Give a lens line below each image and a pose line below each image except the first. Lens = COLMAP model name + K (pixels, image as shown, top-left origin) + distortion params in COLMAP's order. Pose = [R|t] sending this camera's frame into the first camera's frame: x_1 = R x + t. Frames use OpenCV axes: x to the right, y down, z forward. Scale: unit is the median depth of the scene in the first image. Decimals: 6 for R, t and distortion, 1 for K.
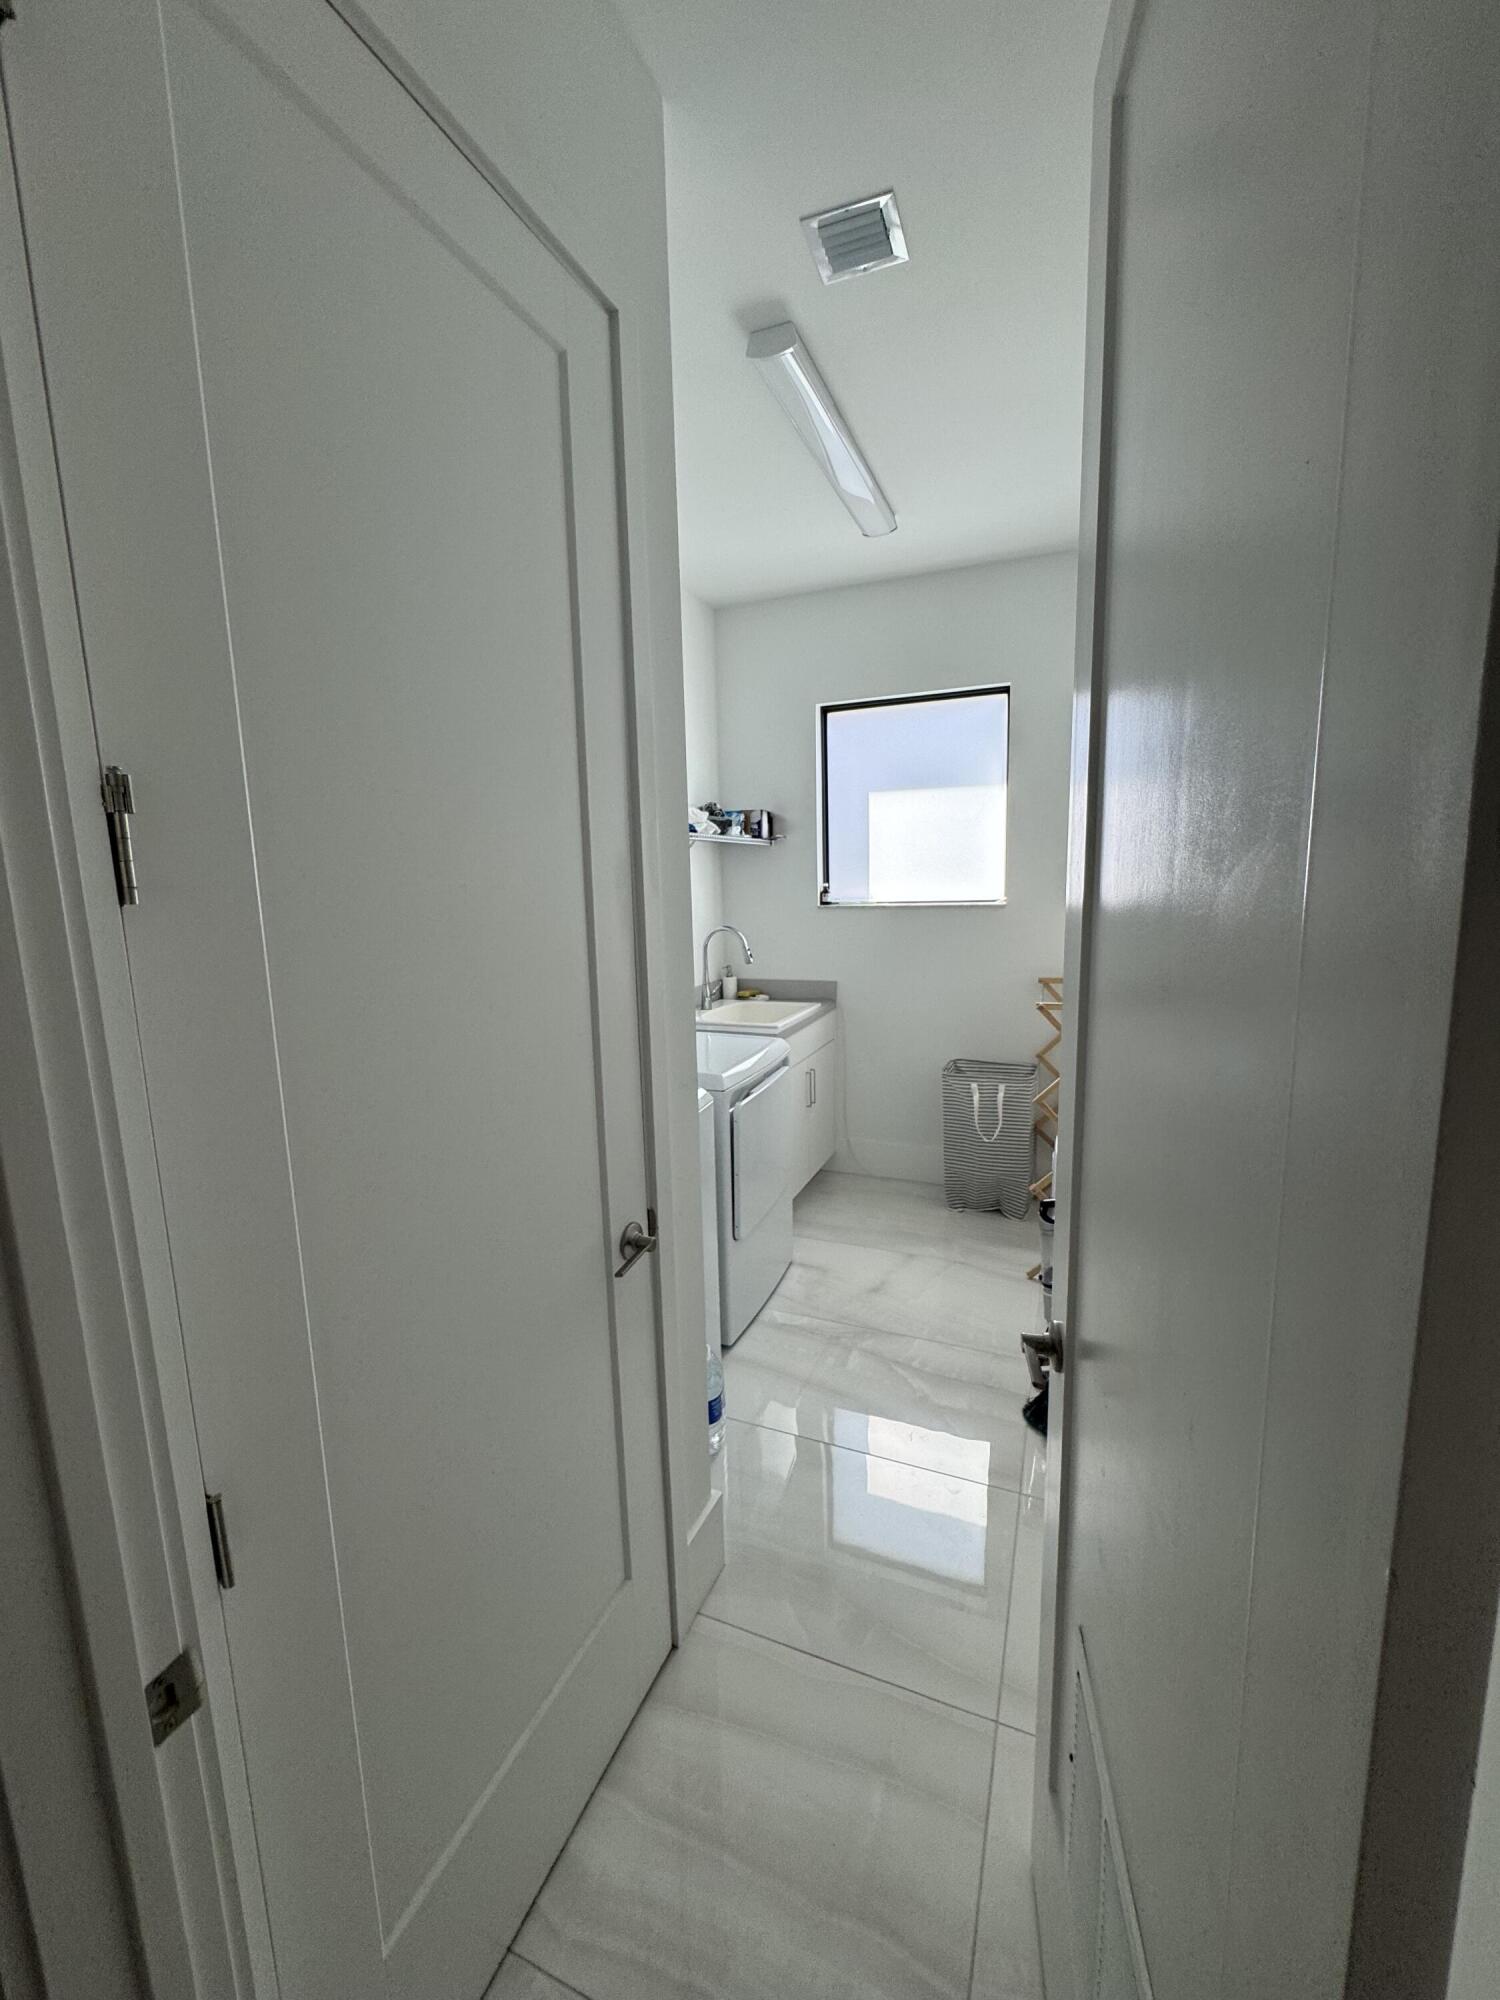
lens RADIAL K [[801.3, 0, 750.9], [0, 801.3, 997.9], [0, 0, 1]] dist [0.000034, -0.000333]
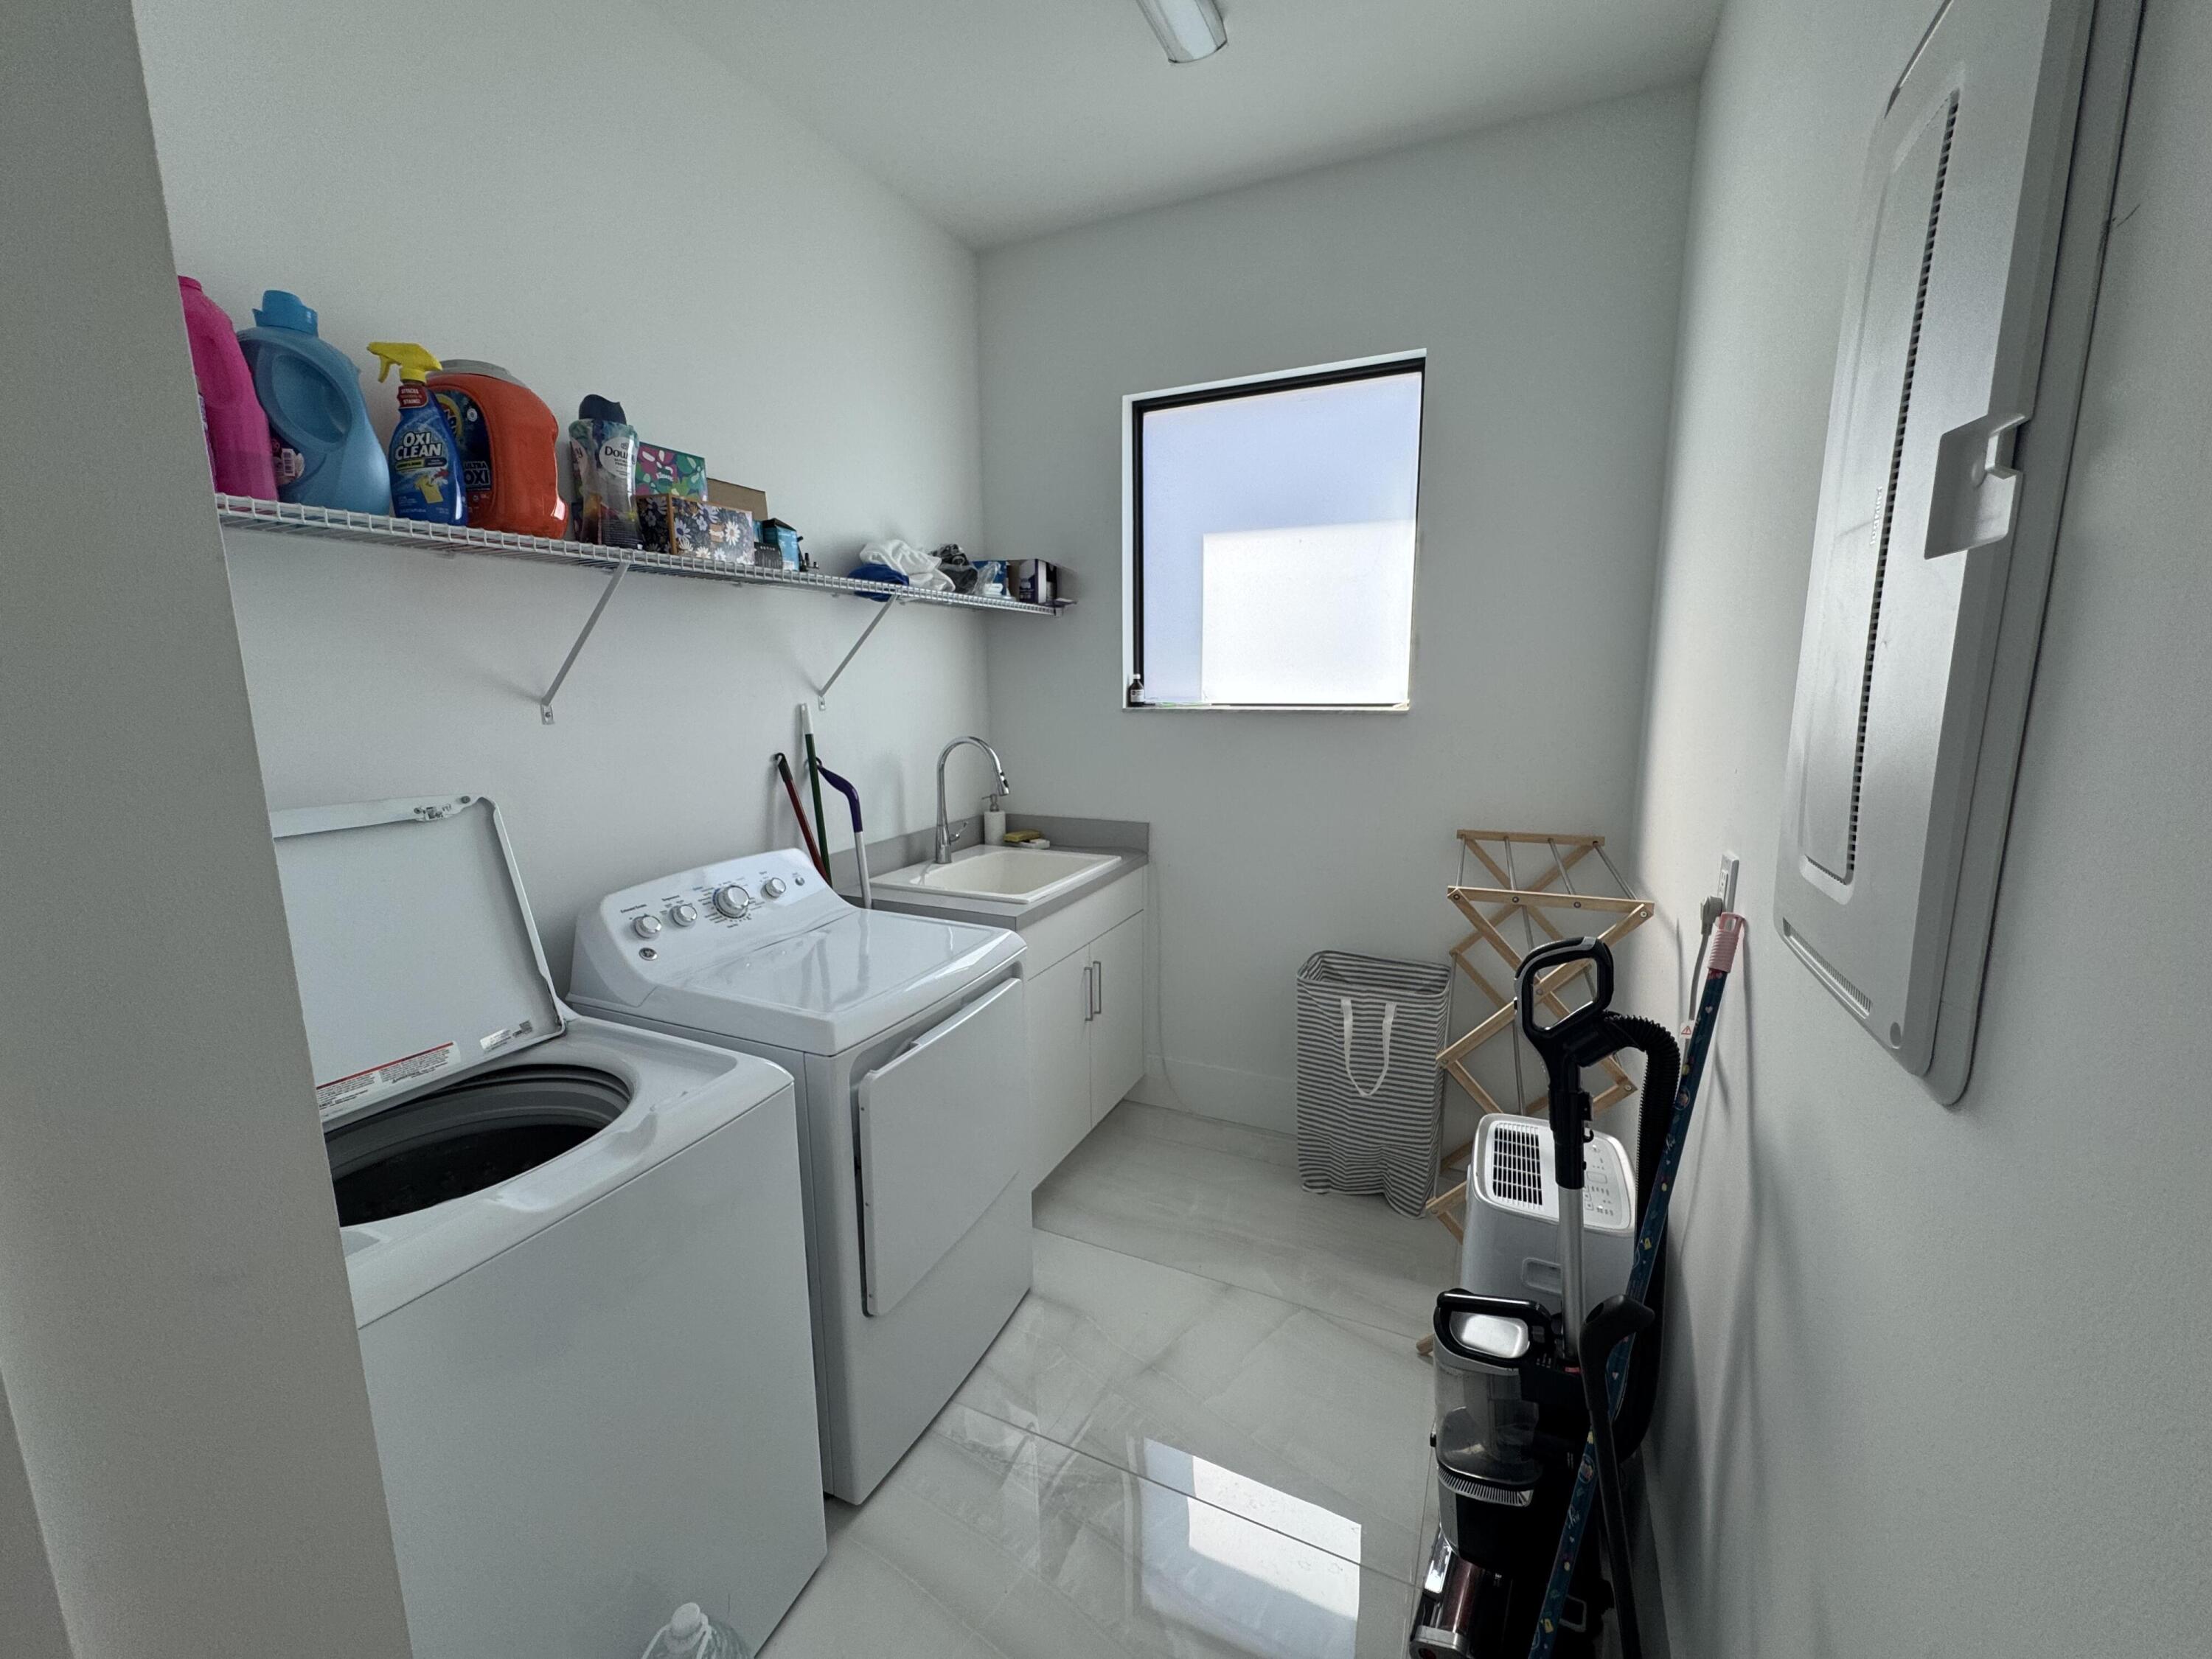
lens RADIAL K [[886.2, 0, 1106.9], [0, 886.2, 830.1], [0, 0, 1]] dist [0.000034, -0.000333]
pose [[0.998845, 0.024245, -0.041473, 0.108617], [-0.023399, 0.999510, 0.020769, -0.030910], [0.041956, -0.019774, 0.998924, 0.283192]]
